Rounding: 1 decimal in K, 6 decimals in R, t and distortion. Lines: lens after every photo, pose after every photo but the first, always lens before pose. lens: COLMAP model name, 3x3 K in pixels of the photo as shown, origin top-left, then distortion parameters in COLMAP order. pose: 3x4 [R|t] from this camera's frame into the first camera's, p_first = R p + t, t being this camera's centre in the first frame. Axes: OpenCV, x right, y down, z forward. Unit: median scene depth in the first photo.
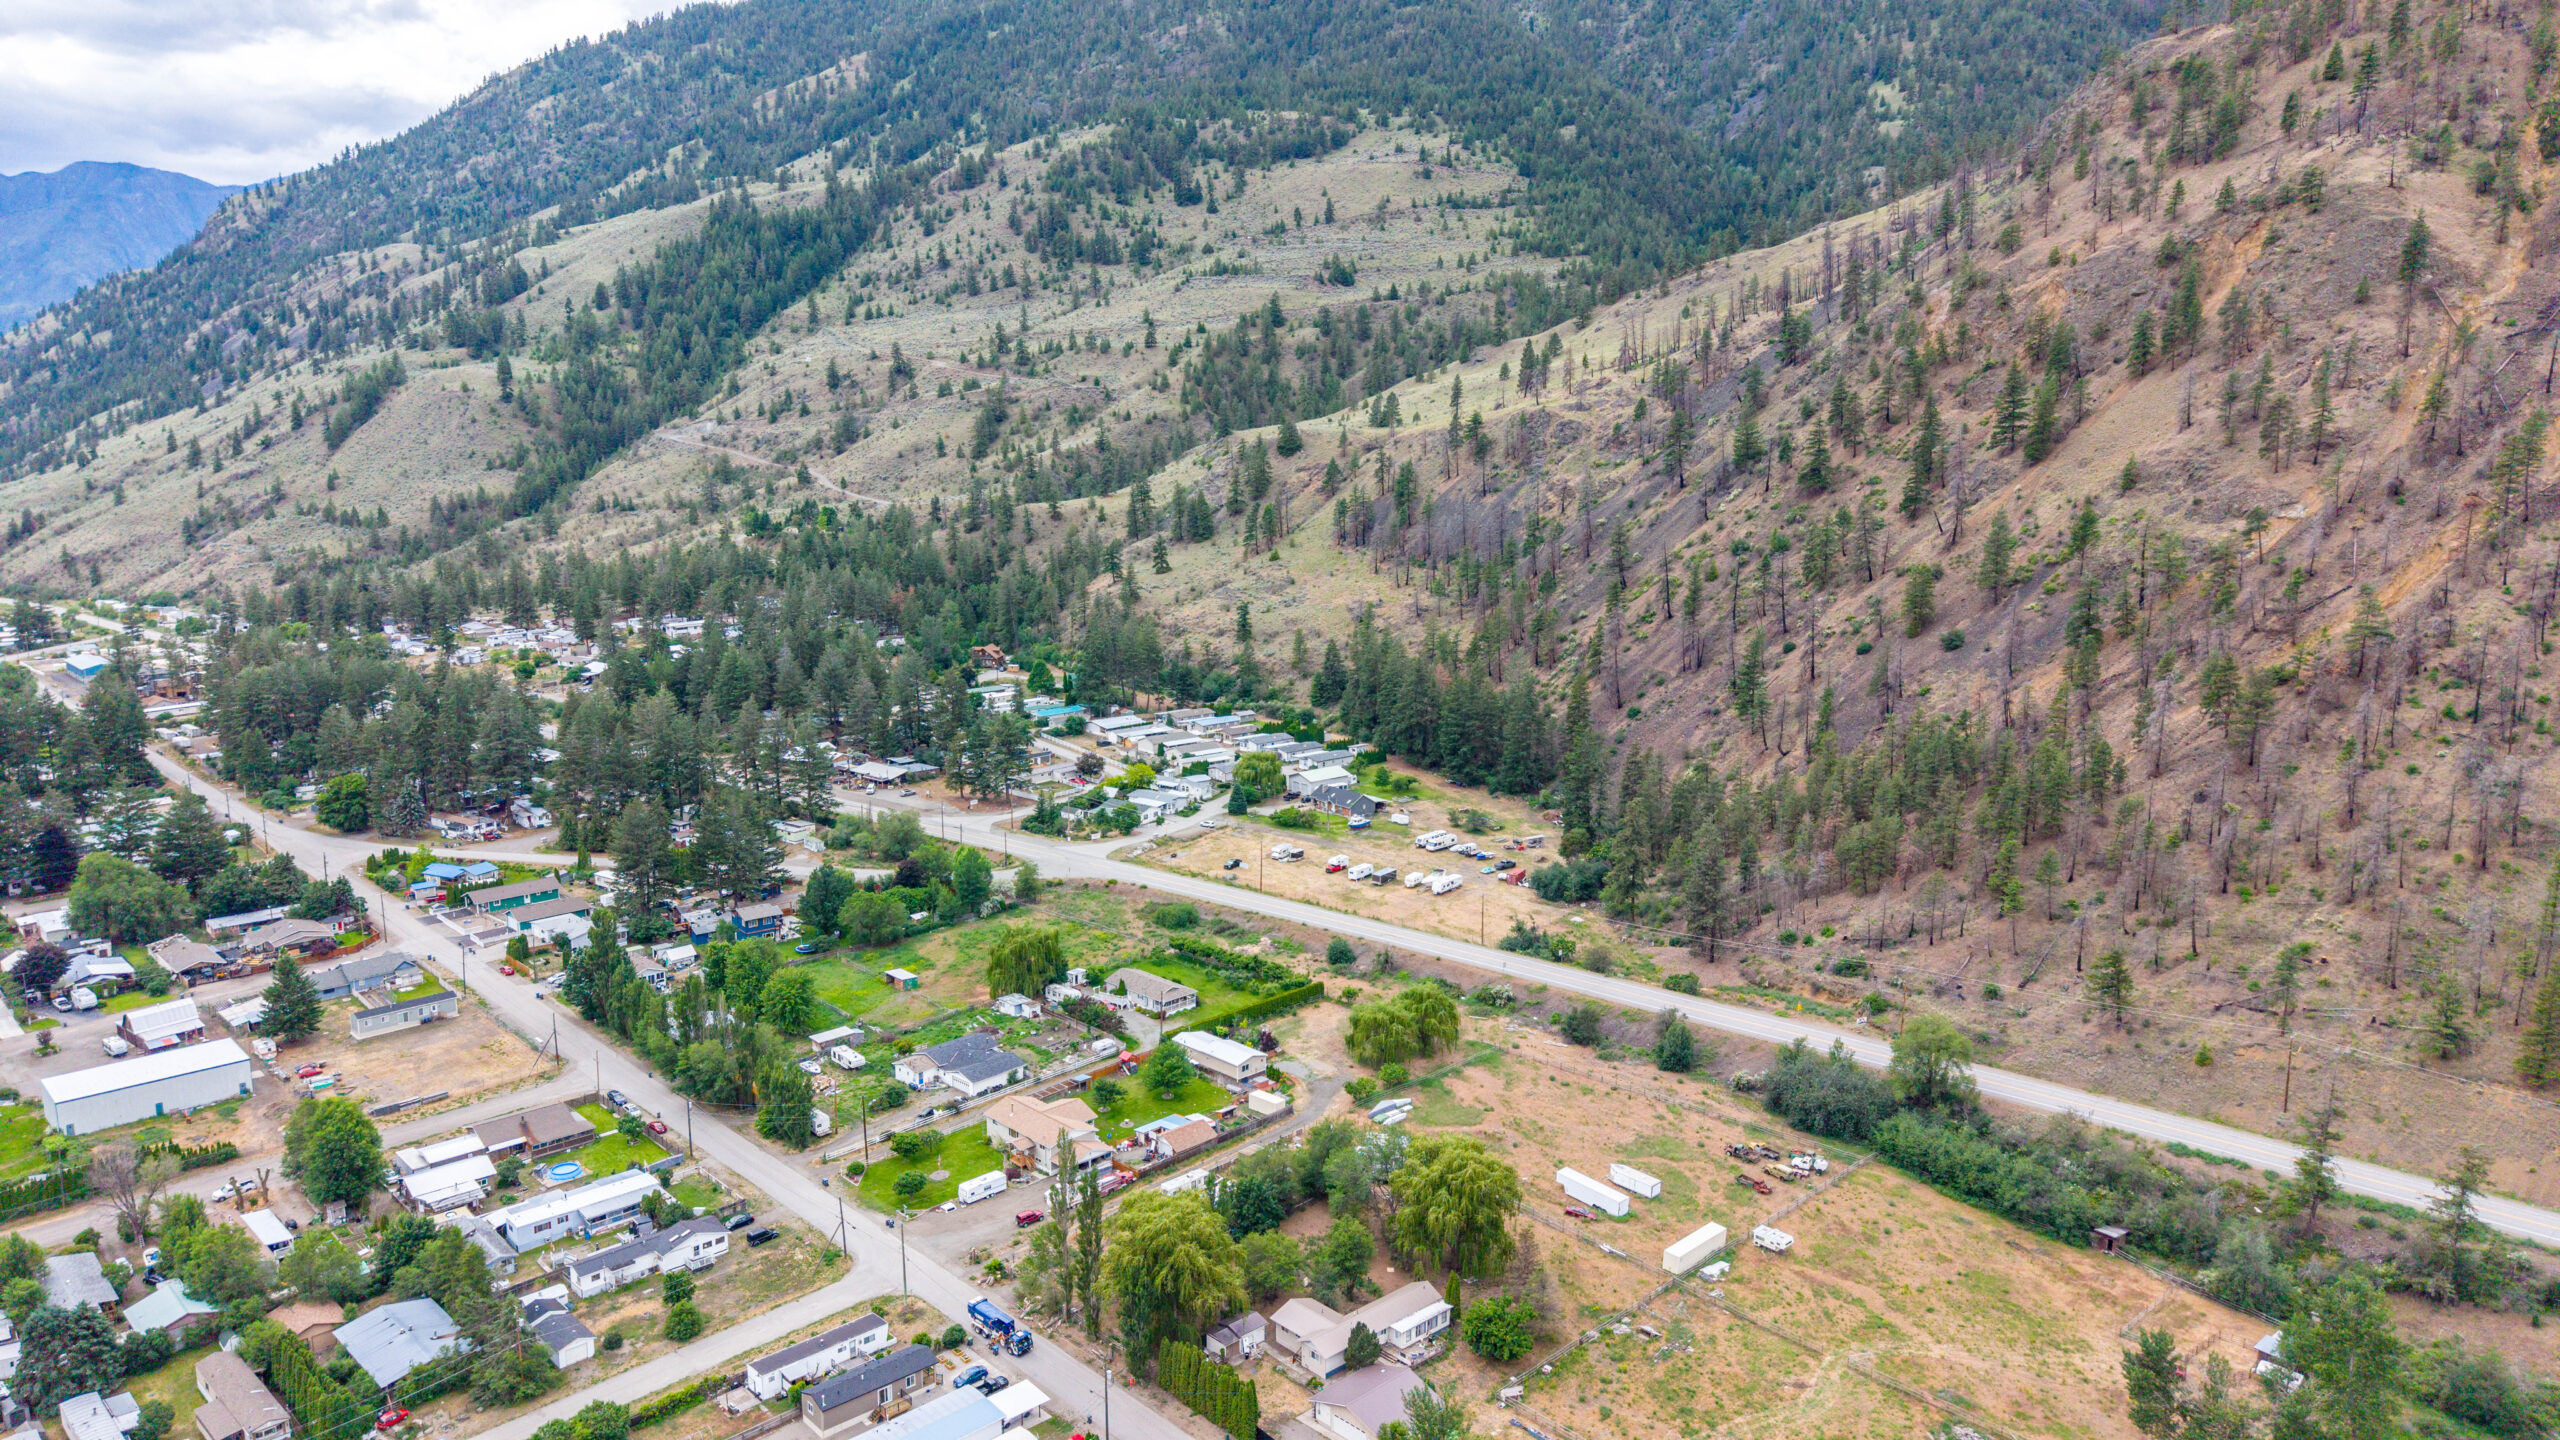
lens RADIAL K [[1713.7, 0, 1280.0], [0, 1713.7, 720.0], [0, 0, 1]] dist [0.025578, -0.027151]
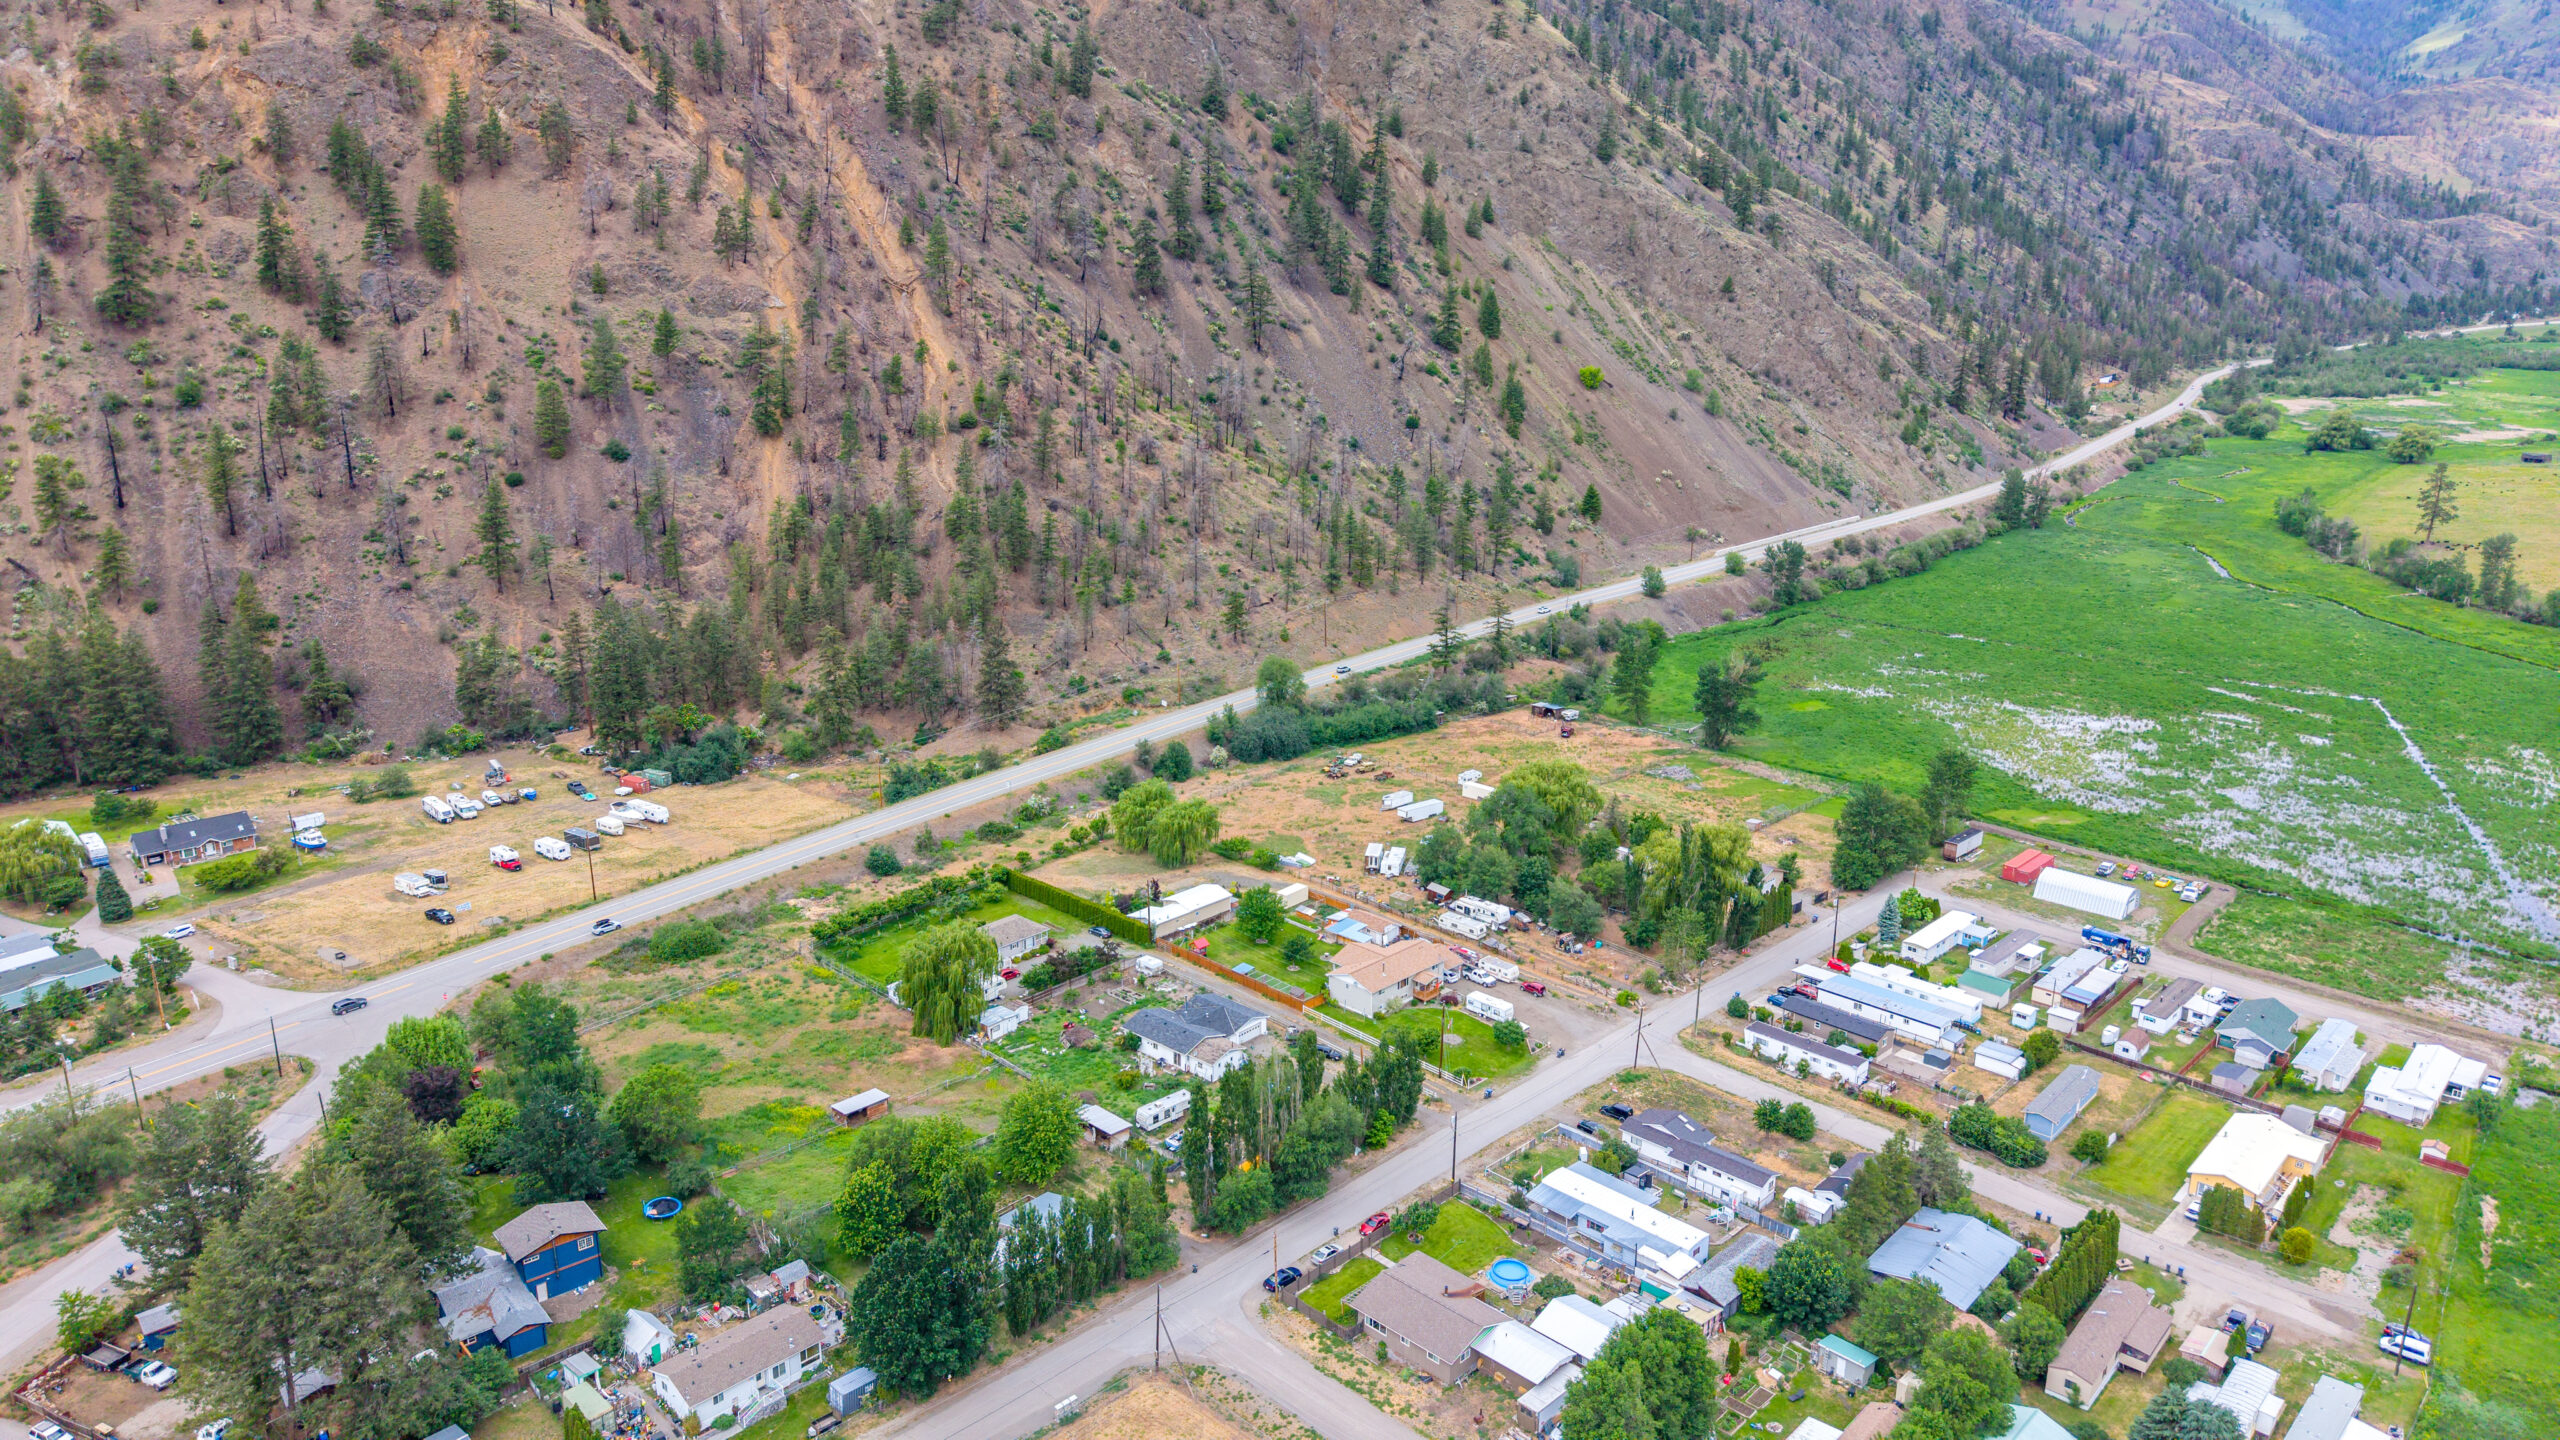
lens RADIAL K [[1708.1, 0, 1280.0], [0, 1708.1, 720.0], [0, 0, 1]] dist [0.039483, -0.038025]
pose [[-0.034259, -0.282165, 0.958754, -0.775359], [0.180929, 0.941715, 0.283615, -0.139035], [-0.982899, 0.183183, 0.018789, 0.766186]]
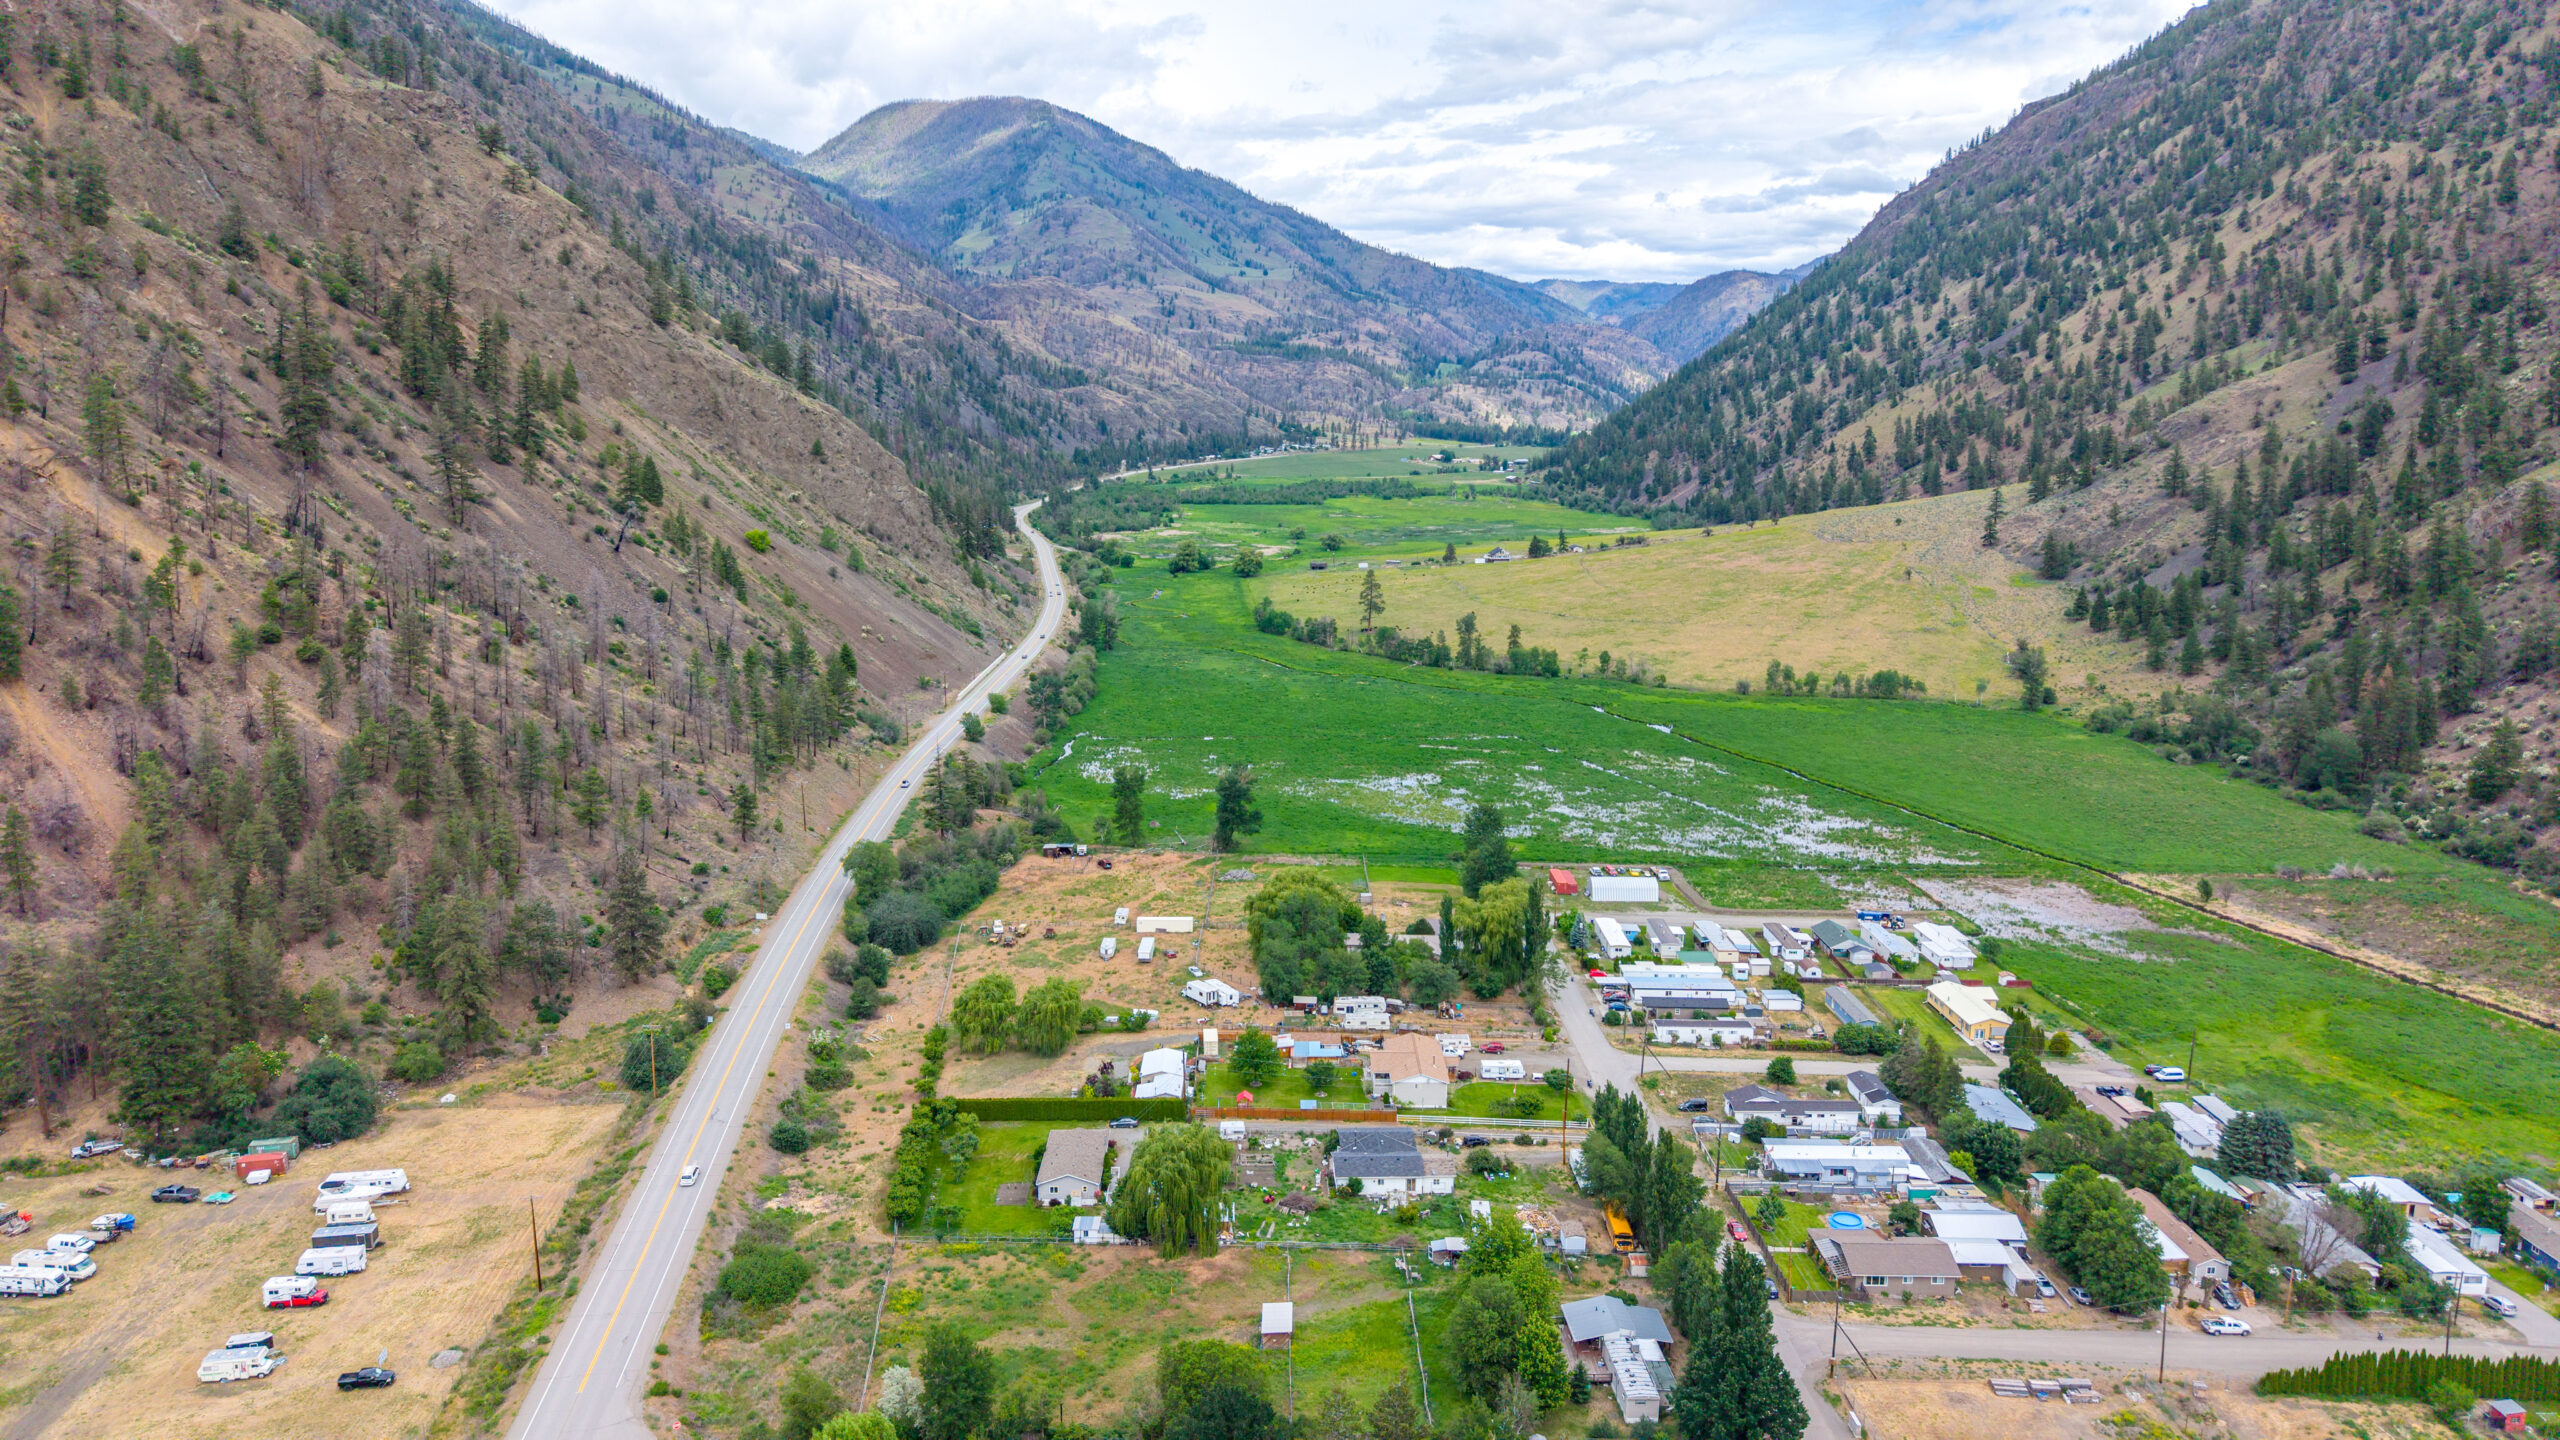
lens RADIAL K [[1716.3, 0, 1283.6], [0, 1716.3, 737.2], [0, 0, 1]] dist [0.008954, -0.000940]
pose [[-0.719245, -0.142993, 0.679882, -0.579071], [0.121575, 0.937587, 0.325808, -0.230625], [-0.684036, 0.316993, -0.656971, 1.269362]]
